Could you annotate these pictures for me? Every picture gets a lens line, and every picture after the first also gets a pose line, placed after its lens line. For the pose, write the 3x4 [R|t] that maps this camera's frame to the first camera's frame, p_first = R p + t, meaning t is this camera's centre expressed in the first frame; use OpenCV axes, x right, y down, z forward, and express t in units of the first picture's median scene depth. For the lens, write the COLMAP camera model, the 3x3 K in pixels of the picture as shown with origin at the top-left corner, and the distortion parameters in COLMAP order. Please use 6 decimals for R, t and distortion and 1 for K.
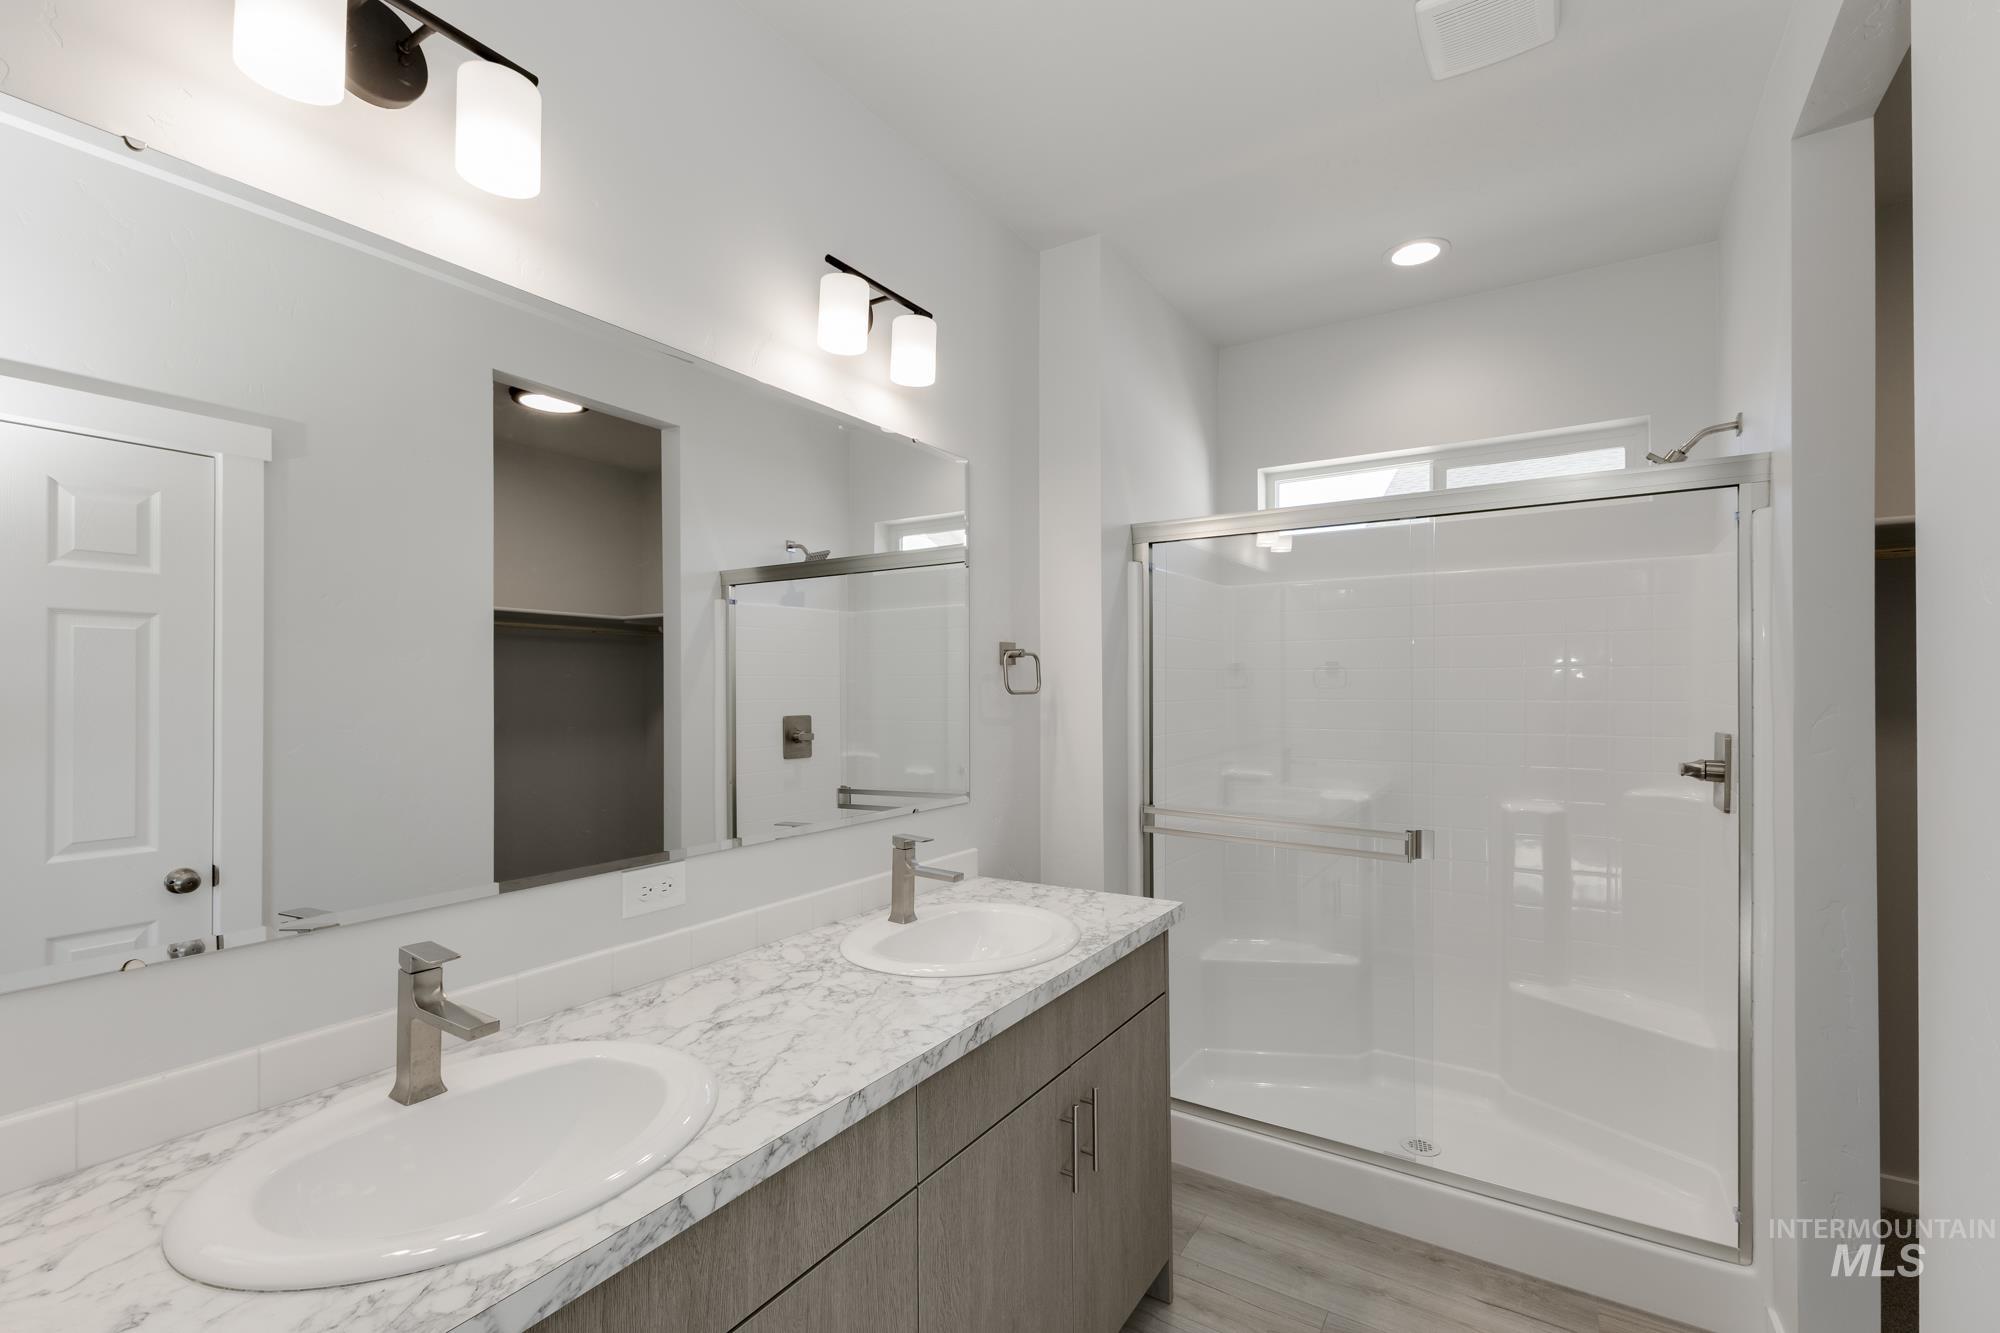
lens RADIAL K [[887.4, 0, 1005.3], [0, 887.4, 664.1], [0, 0, 1]] dist [0.000025, -0.000235]
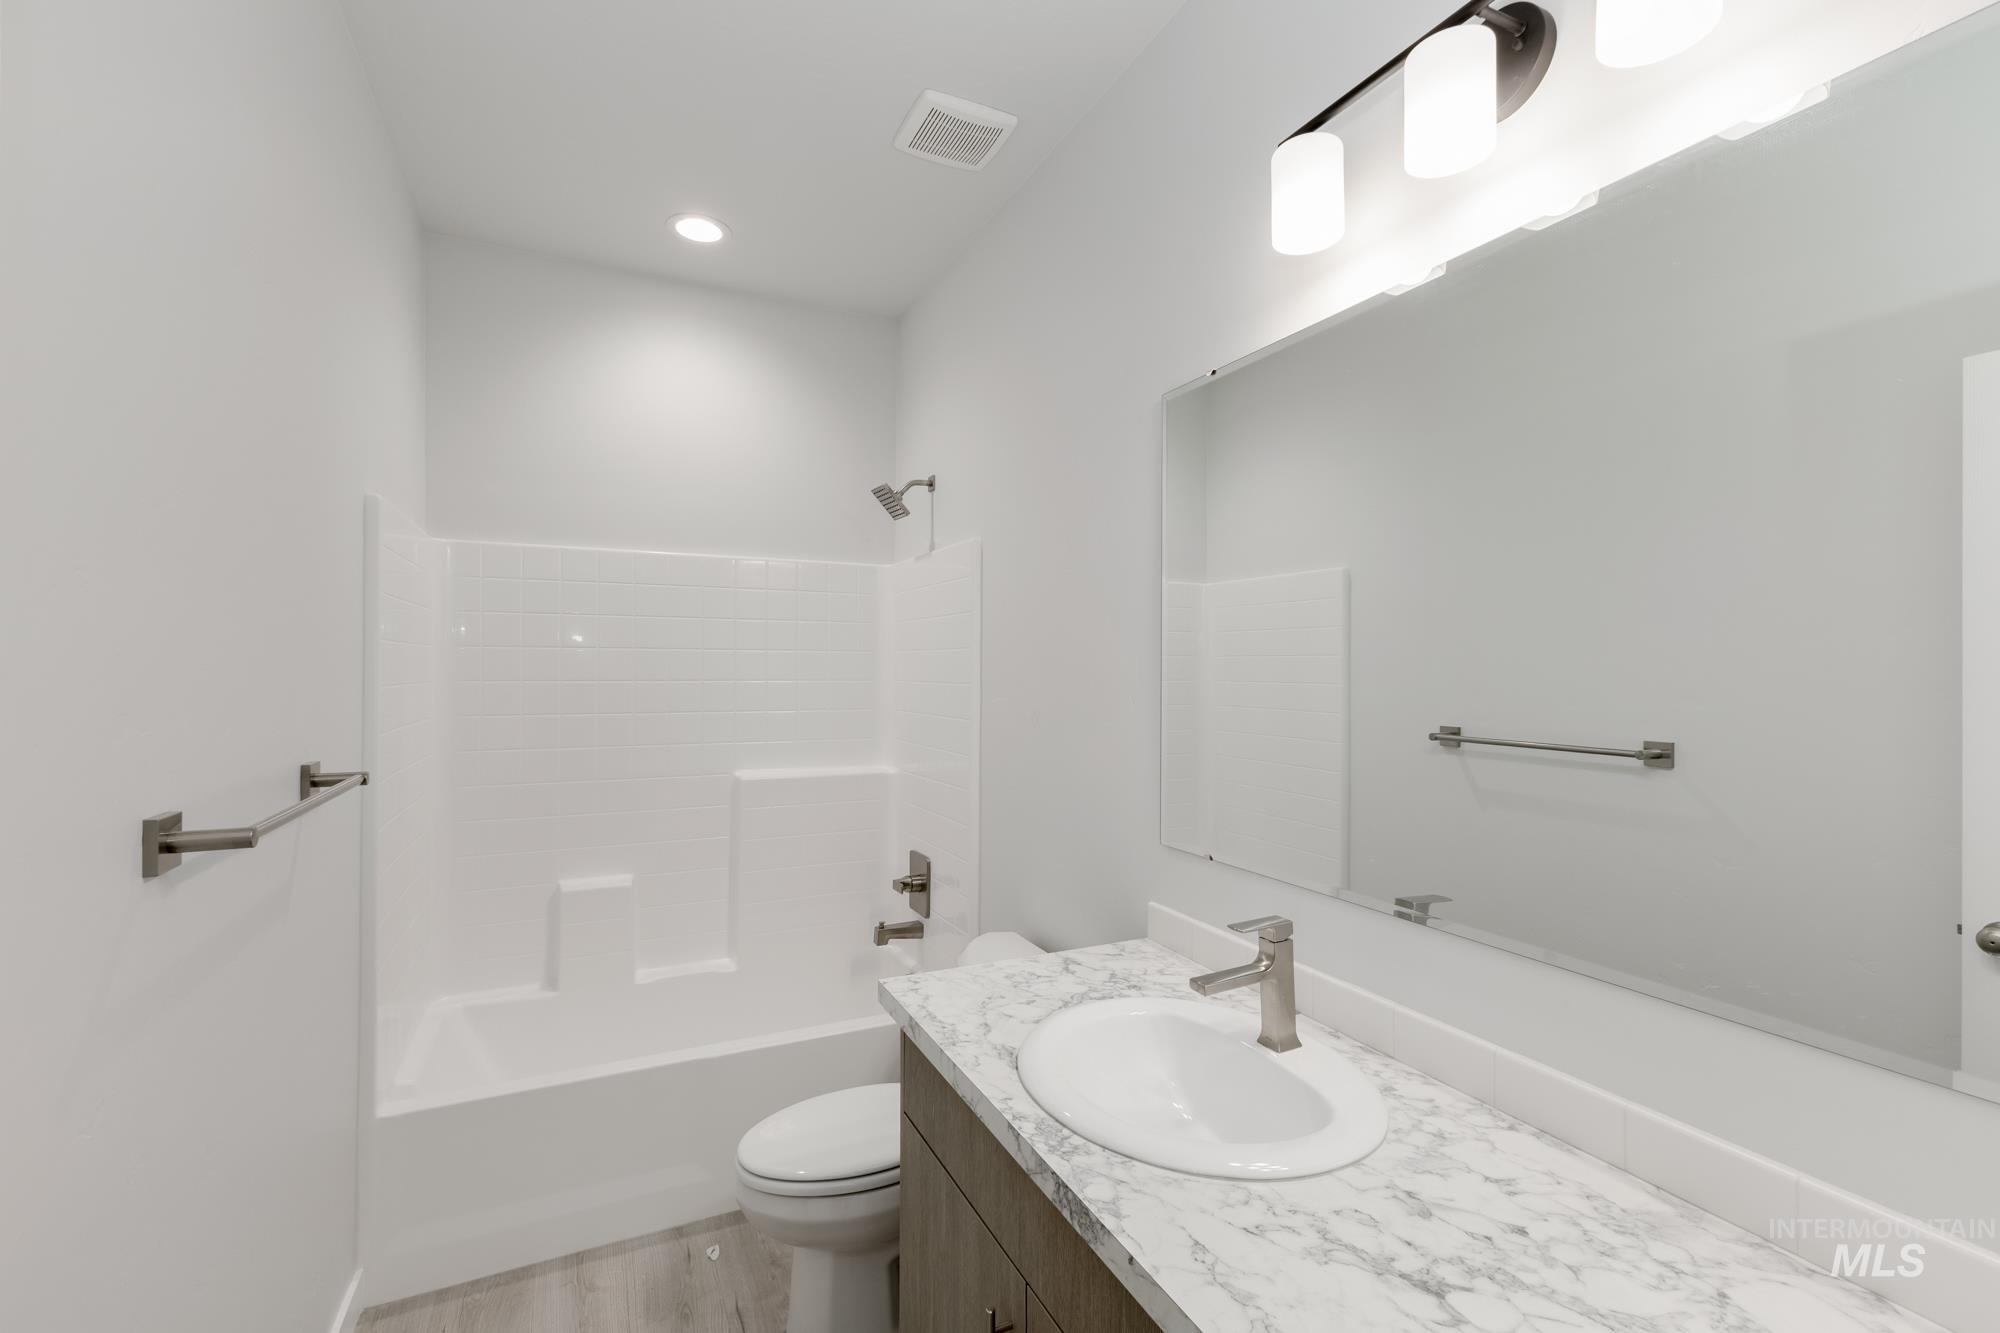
lens RADIAL K [[887.4, 0, 1005.3], [0, 887.4, 664.1], [0, 0, 1]] dist [0.000025, -0.000235]
pose [[-0.525075, -0.003616, -0.851048, 0.681053], [0.008133, 0.999924, -0.009266, 0.004853], [0.851017, -0.011786, -0.525006, 1.419794]]
